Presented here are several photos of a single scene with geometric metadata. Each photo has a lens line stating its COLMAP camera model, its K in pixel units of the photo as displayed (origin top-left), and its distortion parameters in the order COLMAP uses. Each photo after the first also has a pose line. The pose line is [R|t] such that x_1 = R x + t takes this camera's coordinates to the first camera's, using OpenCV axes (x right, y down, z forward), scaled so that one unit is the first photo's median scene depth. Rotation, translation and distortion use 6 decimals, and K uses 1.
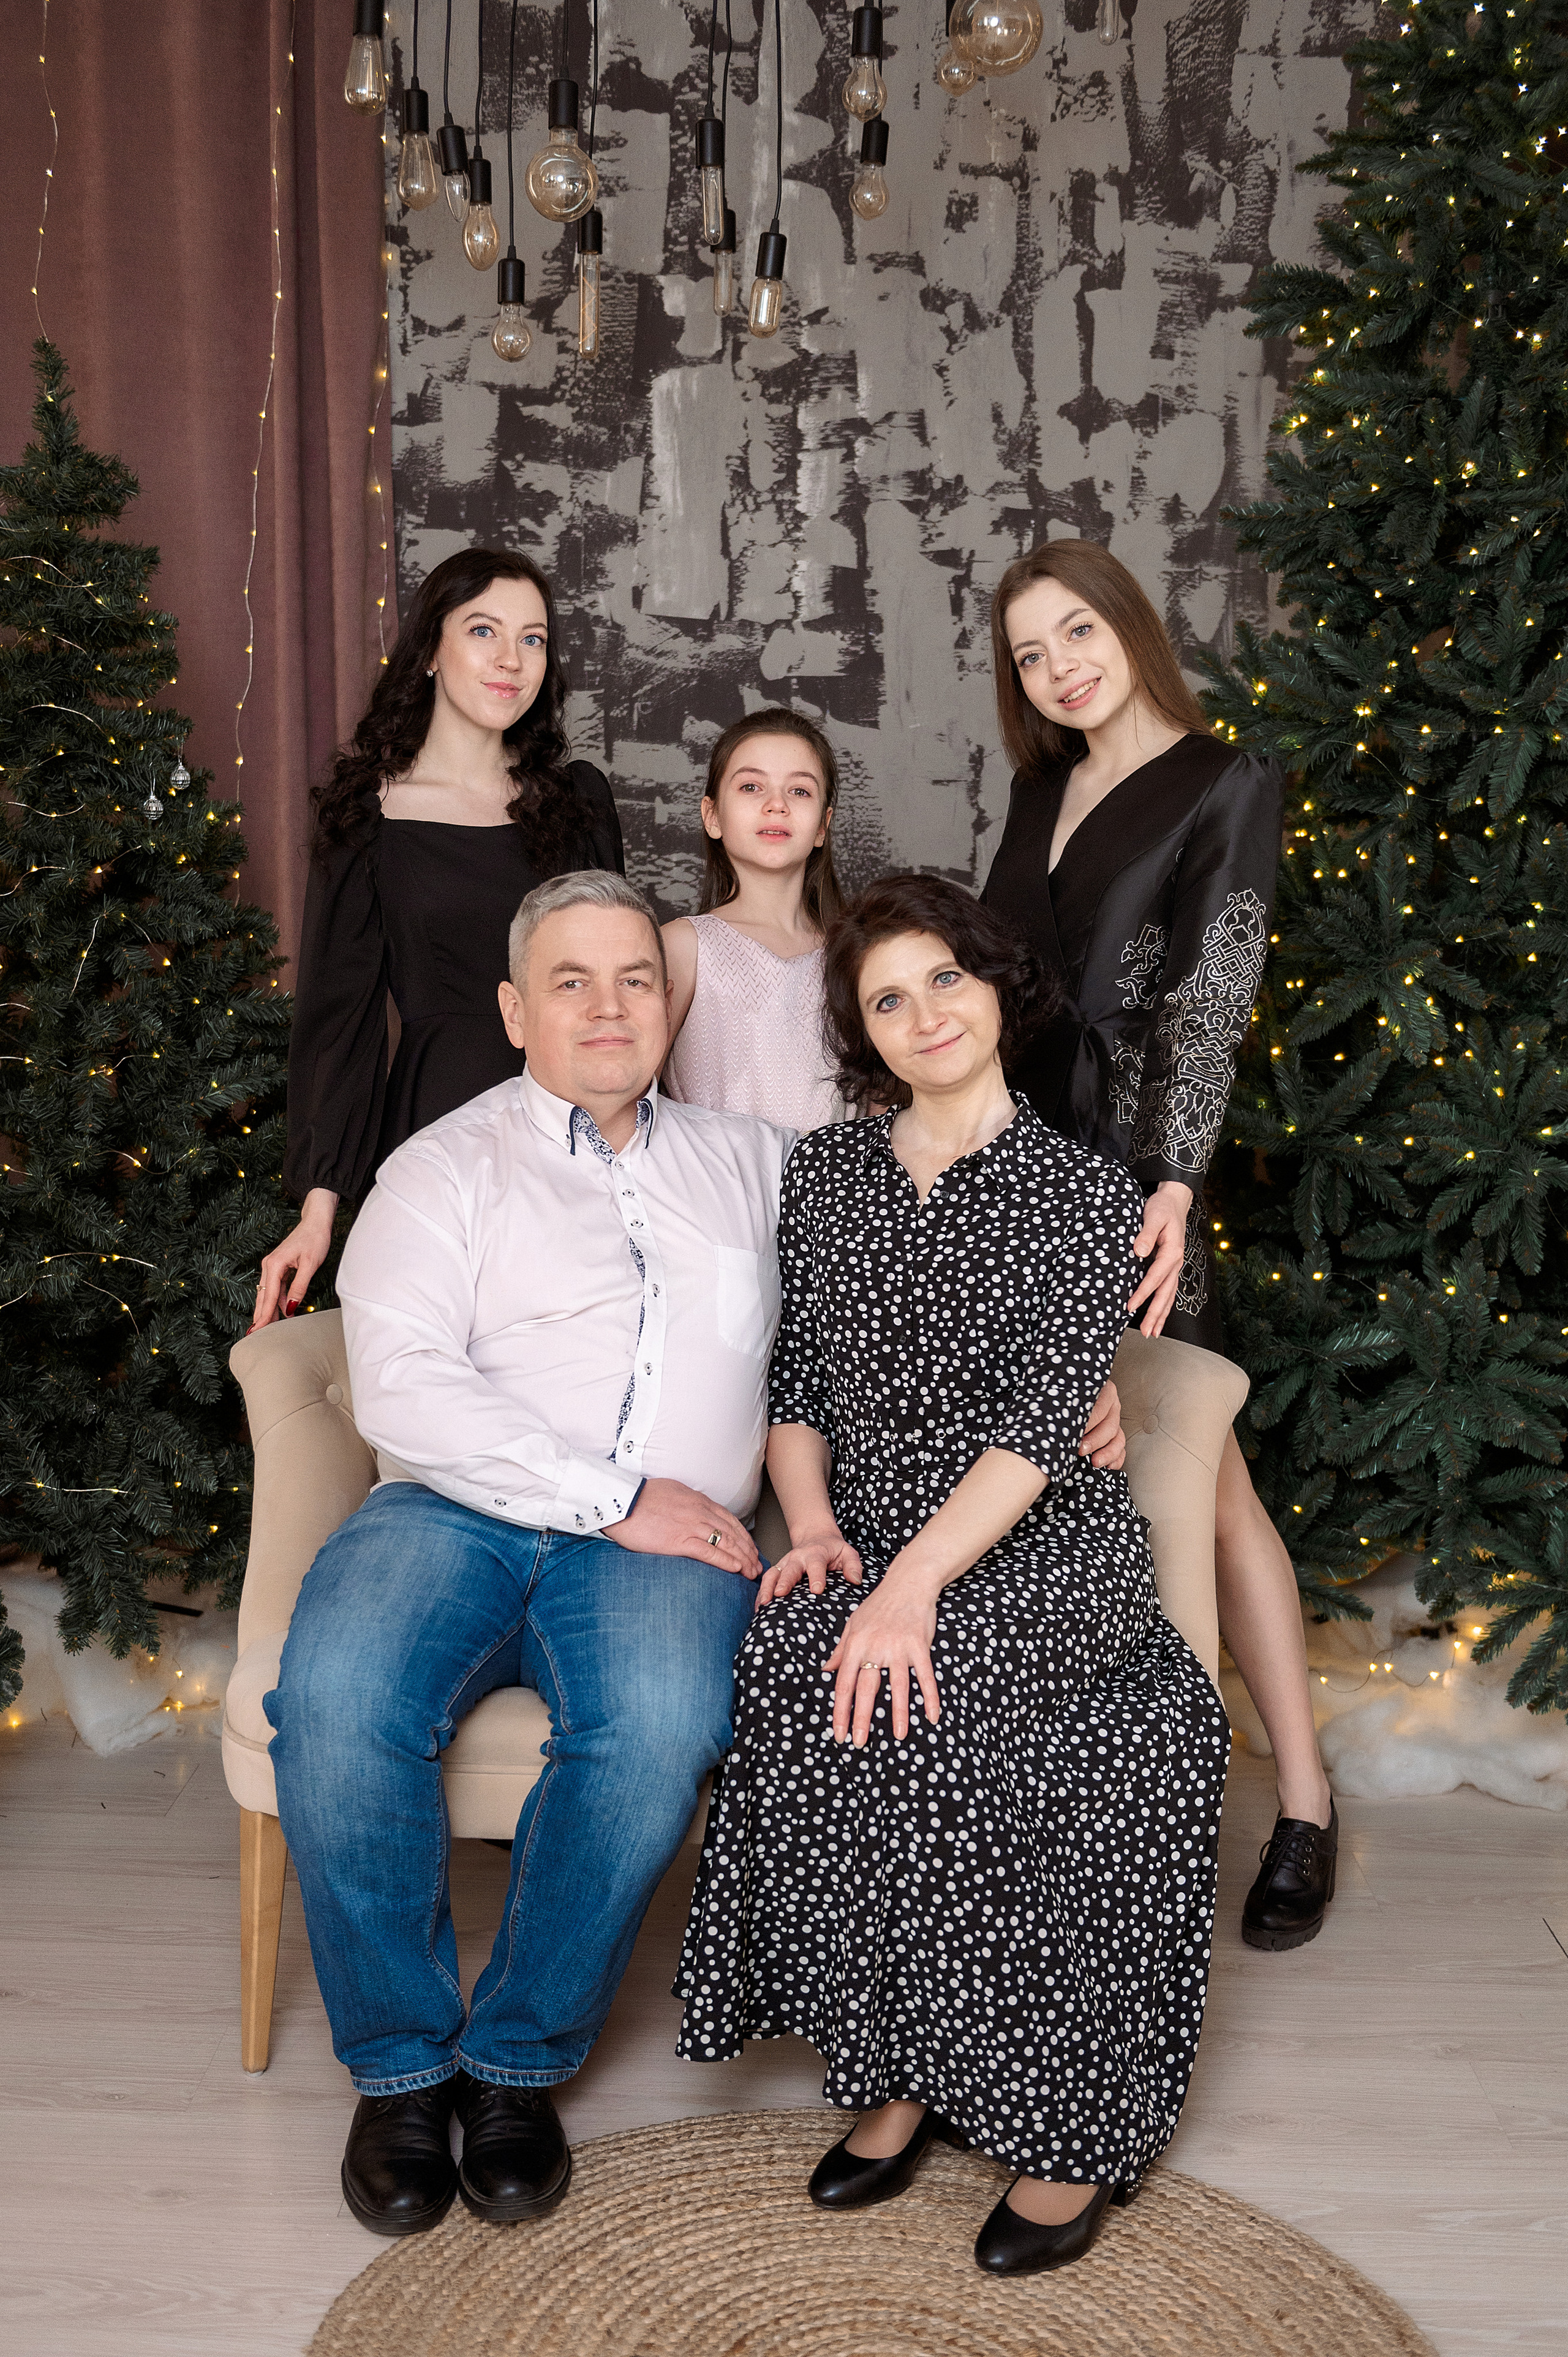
lens RADIAL K [[2700.2, 0, 788.0], [0, 2700.2, 1210.2], [0, 0, 1]] dist [-0.004043, 0.000000]
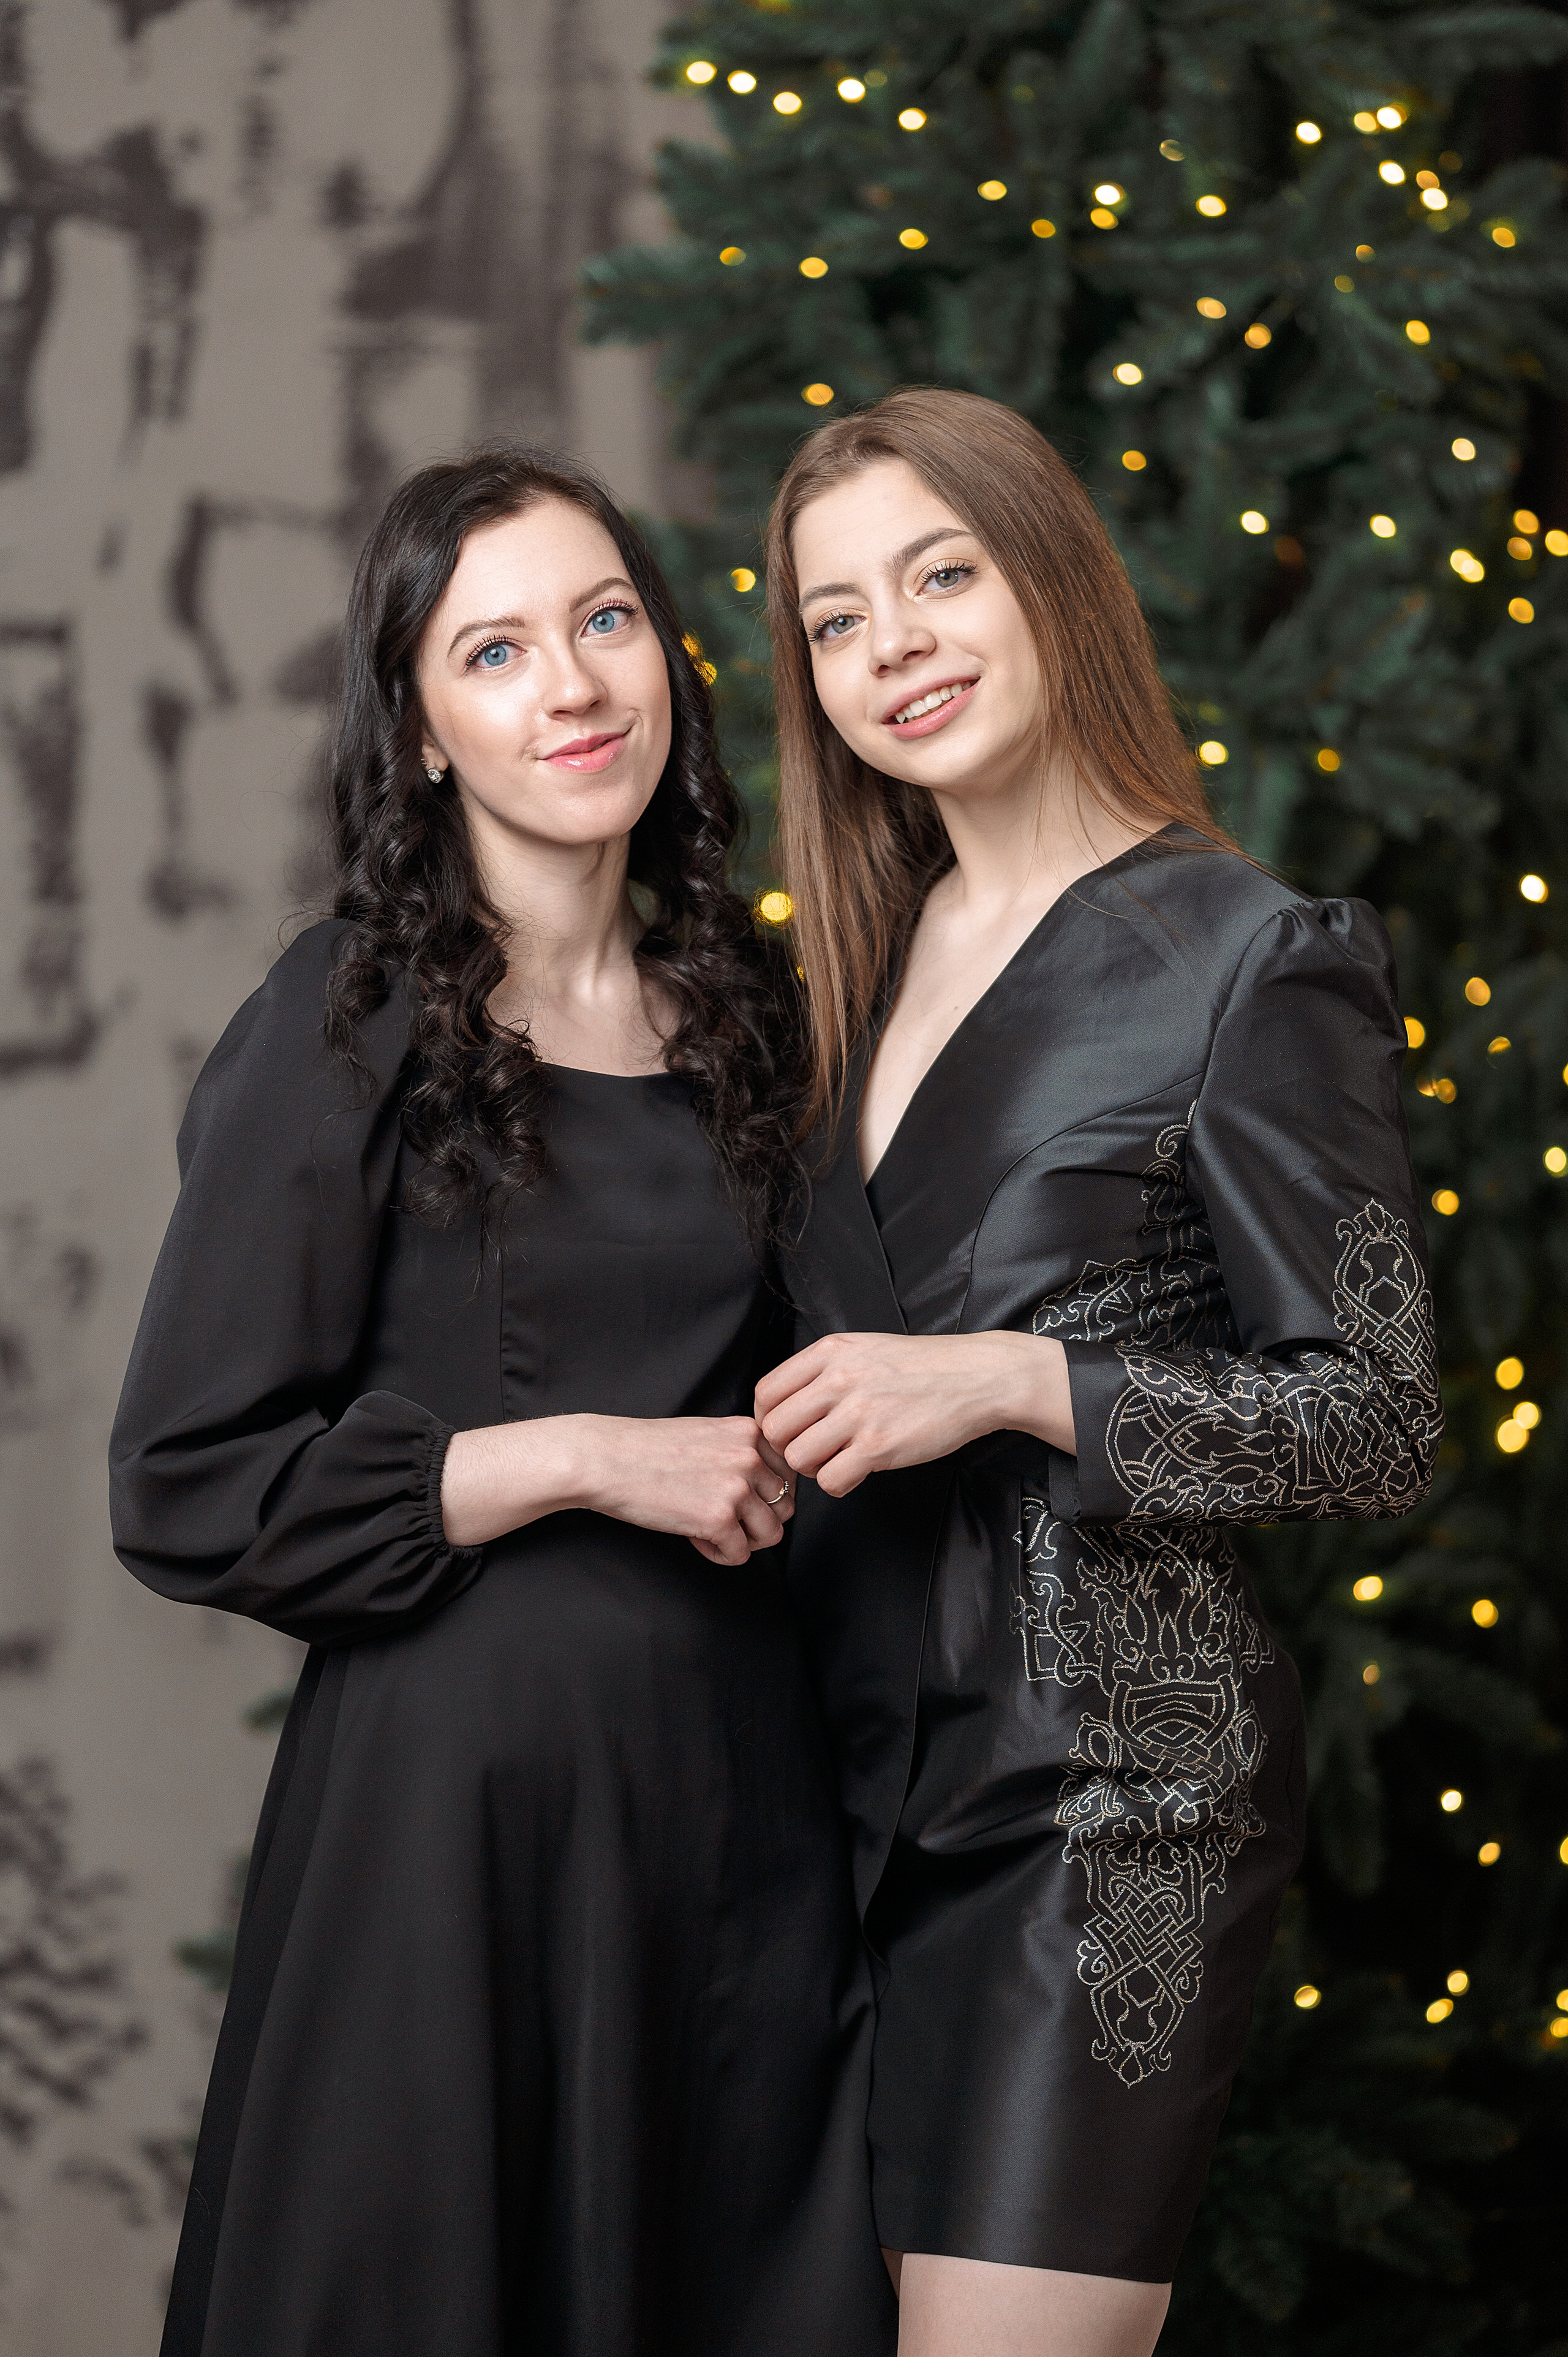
lens RADIAL K [[10939.0, 0, 892.8], [0, 10939.0, 1190.1], [0, 0, 1]] dist [0.298785, 0.000000]
pose [[0.950838, -0.049001, 0.305789, -0.313587], [0.073924, 0.994772, -0.070457, 0.024851], [-0.300738, 0.089598, 0.949489, -0.658713]]
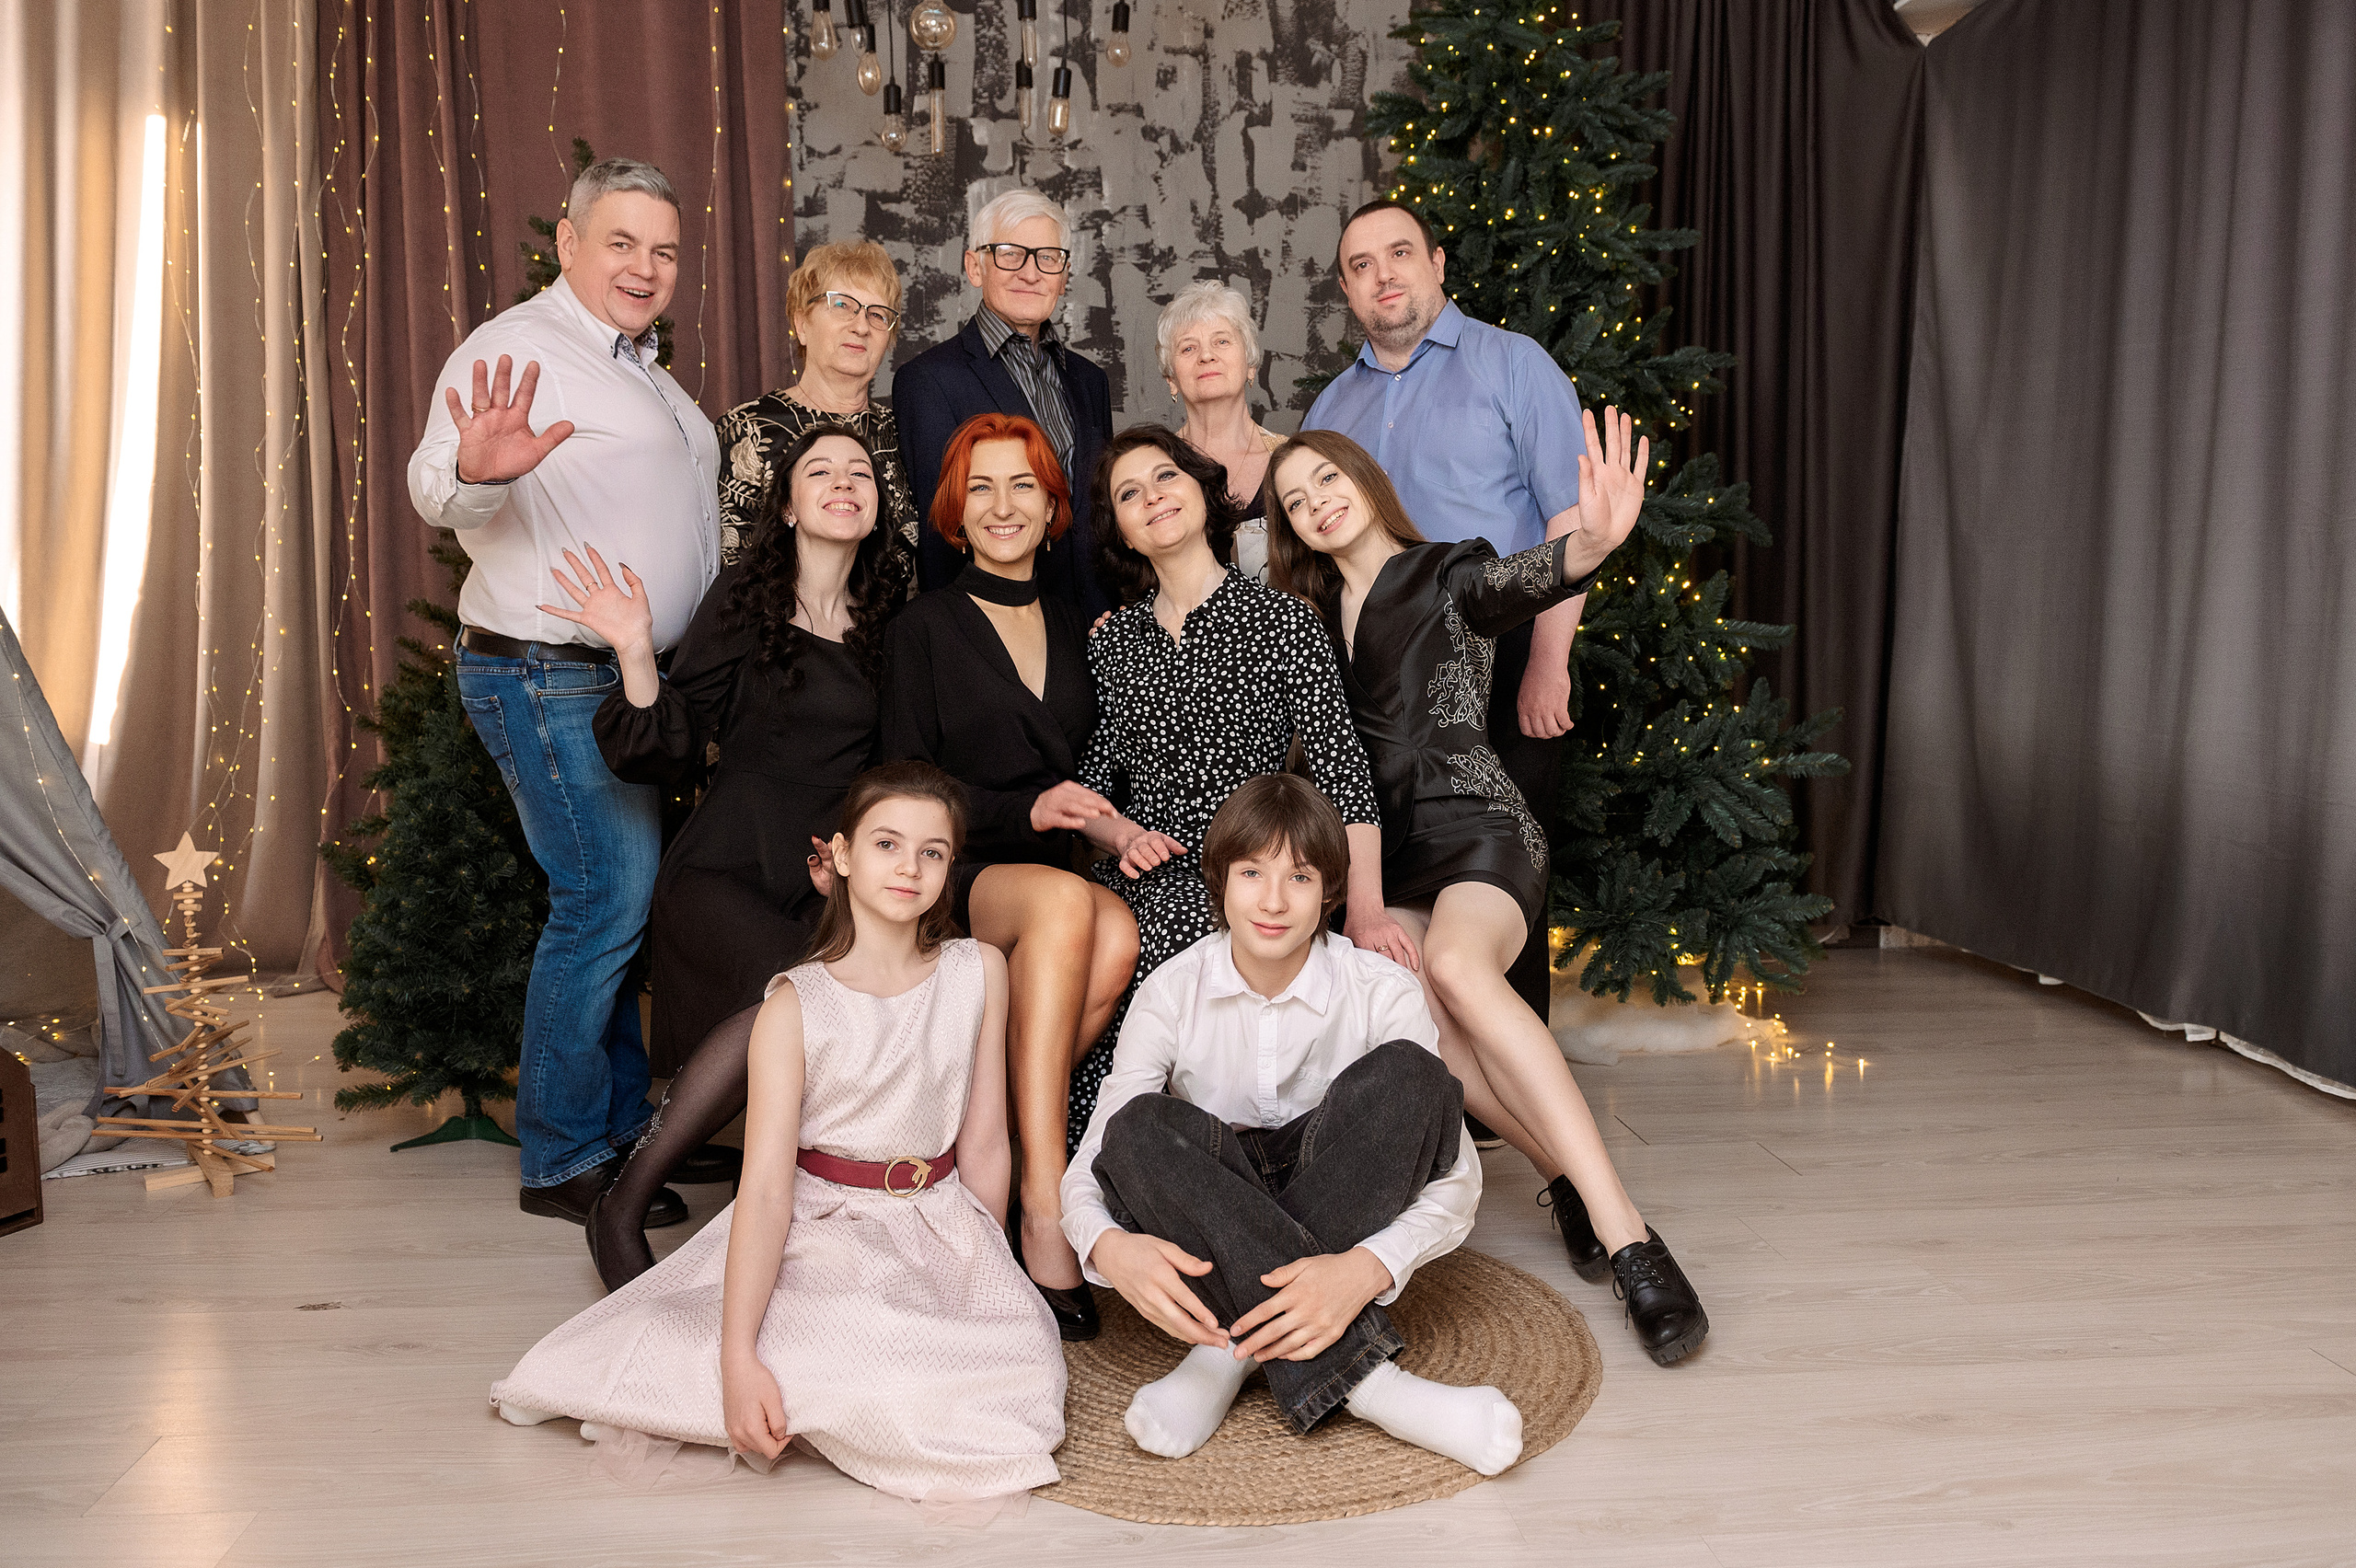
lens RADIAL K [[1911.0, 0, 1165.6], [0, 1911.0, 771.1], [0, 0, 1]] dist [0.001141, -0.017718]
pose [[0.994228, -0.035626, 0.101199, -0.060253], [0.042093, 0.997157, -0.062497, 0.092851], [-0.098685, 0.066397, 0.992901, -0.057224]]
